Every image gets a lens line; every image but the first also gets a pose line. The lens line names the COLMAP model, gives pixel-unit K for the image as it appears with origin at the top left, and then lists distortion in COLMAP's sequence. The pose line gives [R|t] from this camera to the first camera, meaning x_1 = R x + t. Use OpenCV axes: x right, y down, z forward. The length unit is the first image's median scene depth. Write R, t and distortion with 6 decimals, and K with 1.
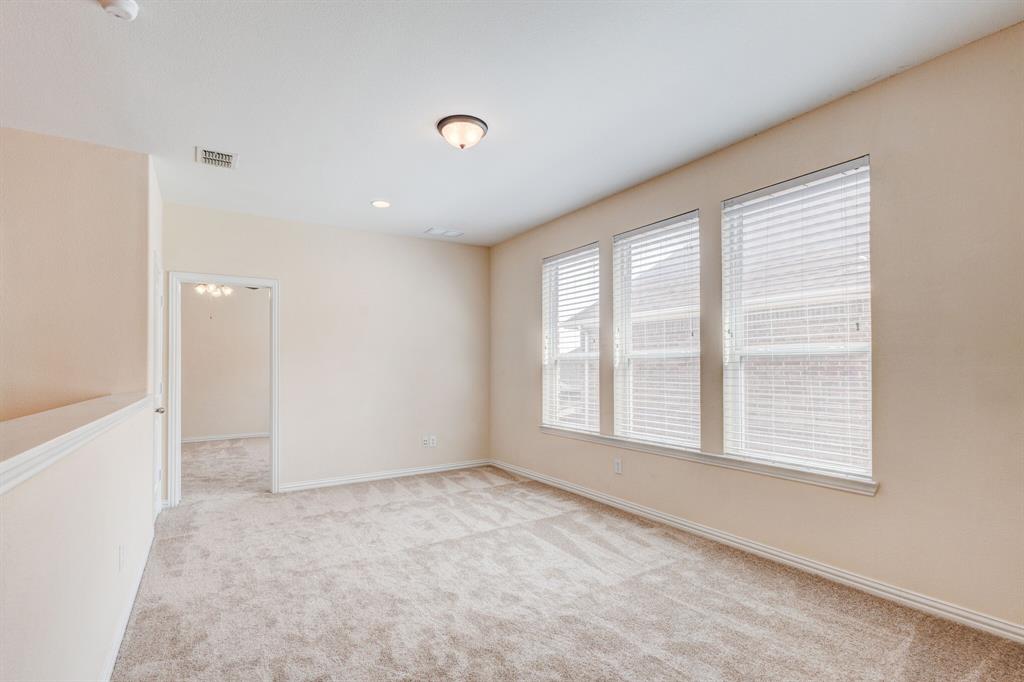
lens RADIAL K [[488.5, 0, 509.8], [0, 488.5, 354.1], [0, 0, 1]] dist [0.001526, 0.000148]
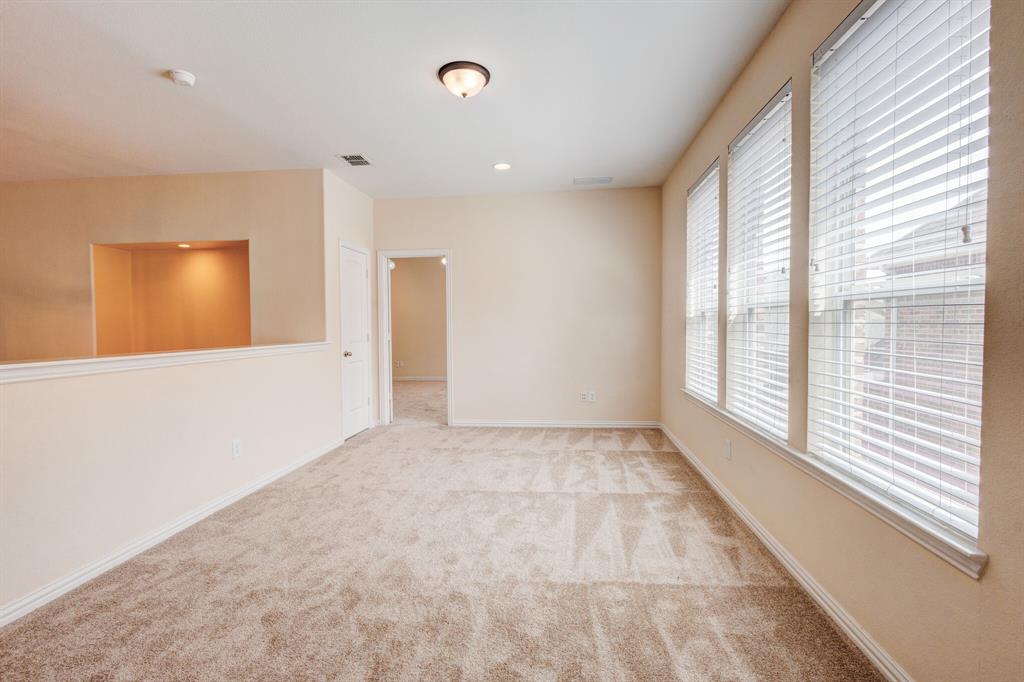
lens RADIAL K [[470.5, 0, 514.6], [0, 470.5, 340.3], [0, 0, 1]] dist [0.003187, -0.000144]
pose [[0.790184, 0.020684, -0.612521, 0.456925], [0.018647, 0.998156, 0.057762, 0.011391], [0.612586, -0.057065, 0.788341, 0.252454]]
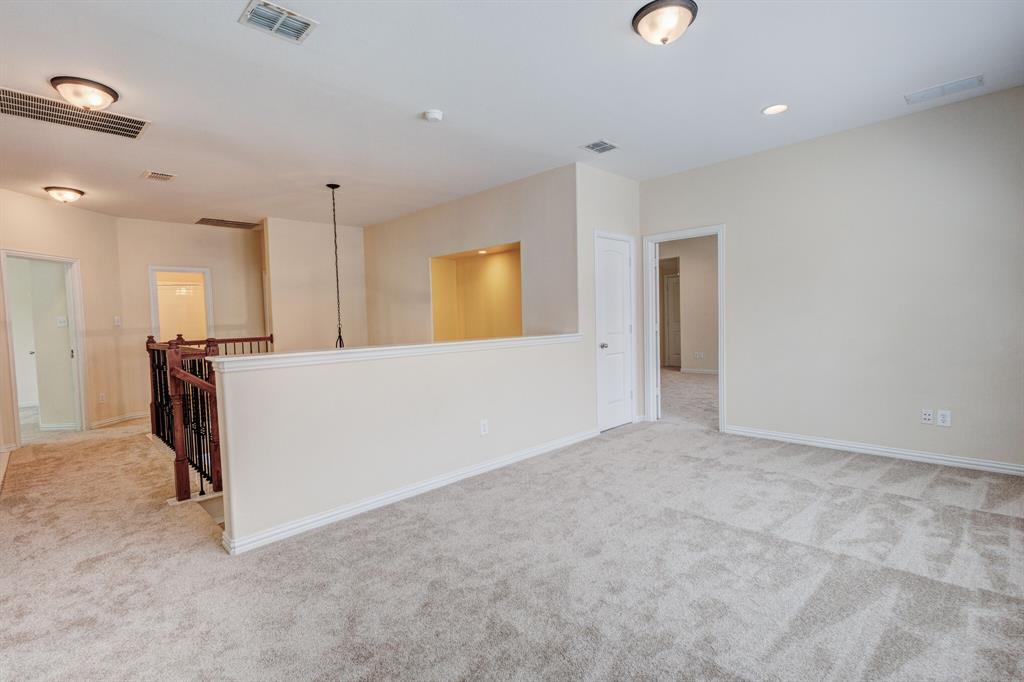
lens RADIAL K [[480.2, 0, 508.9], [0, 480.2, 341.0], [0, 0, 1]] dist [0.003256, -0.000611]
pose [[0.221689, 0.049924, -0.973839, 0.519019], [0.050388, 0.996768, 0.062570, 0.007343], [0.973815, -0.062941, 0.218457, 0.455278]]
